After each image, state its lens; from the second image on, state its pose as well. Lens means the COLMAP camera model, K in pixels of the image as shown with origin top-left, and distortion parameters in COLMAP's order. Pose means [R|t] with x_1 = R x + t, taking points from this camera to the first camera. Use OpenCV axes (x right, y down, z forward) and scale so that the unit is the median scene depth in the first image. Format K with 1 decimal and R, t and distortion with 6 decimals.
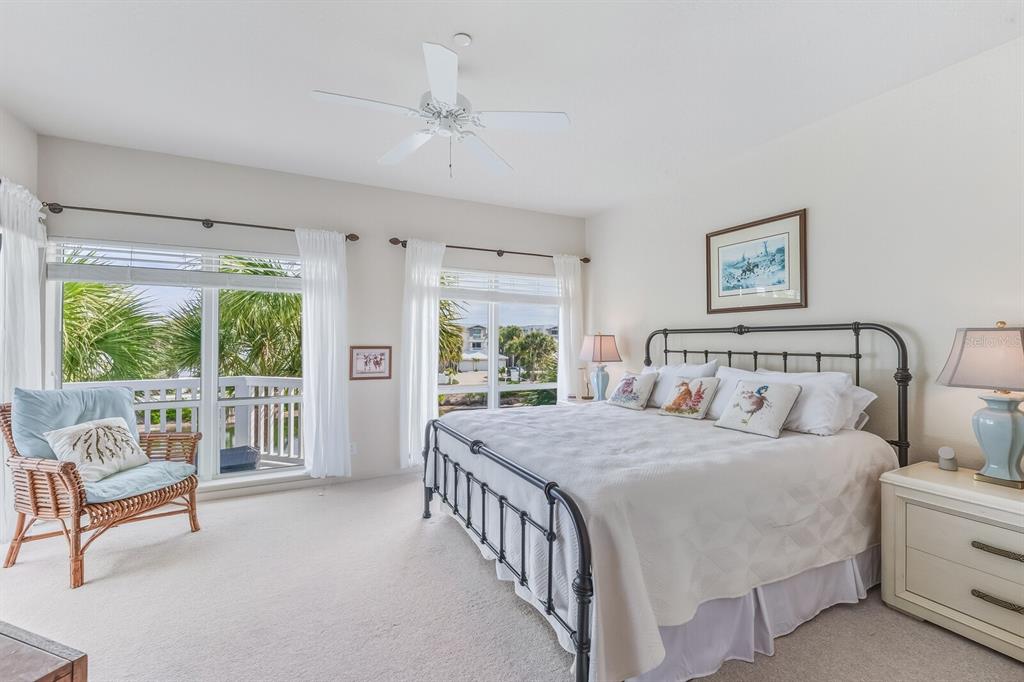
lens RADIAL K [[439.8, 0, 512.0], [0, 439.8, 341.0], [0, 0, 1]] dist [0.023665, 0.000013]
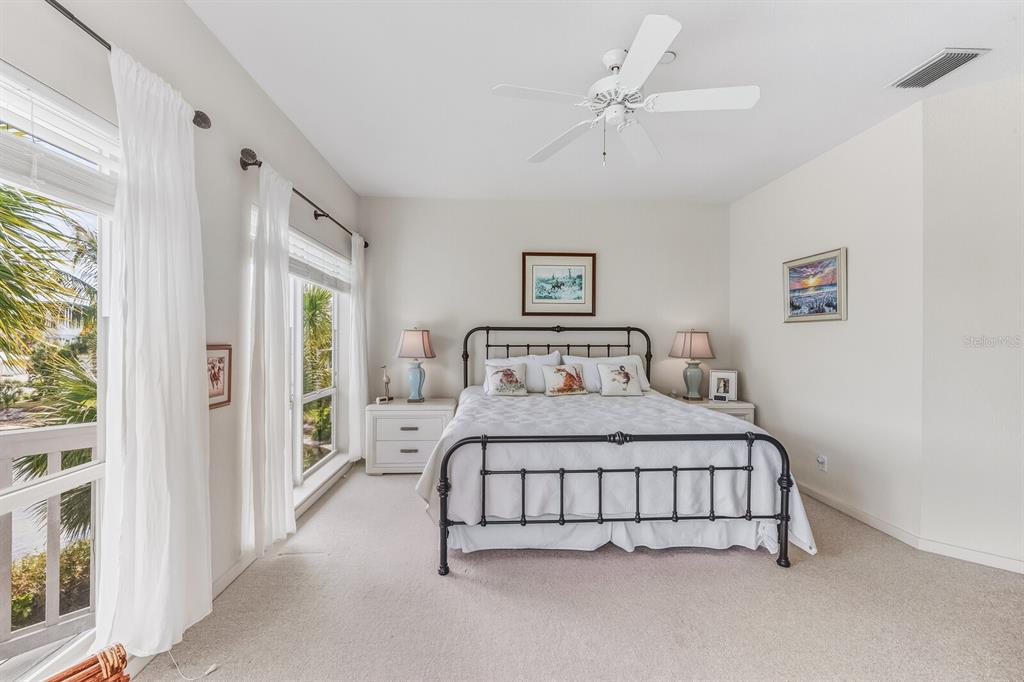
lens RADIAL K [[439.8, 0, 512.0], [0, 439.8, 341.0], [0, 0, 1]] dist [0.023665, 0.000013]
pose [[0.396069, -0.004767, 0.918208, -0.807988], [-0.002810, 0.999976, 0.006403, 0.003909], [-0.918217, -0.005116, 0.396046, 0.586338]]
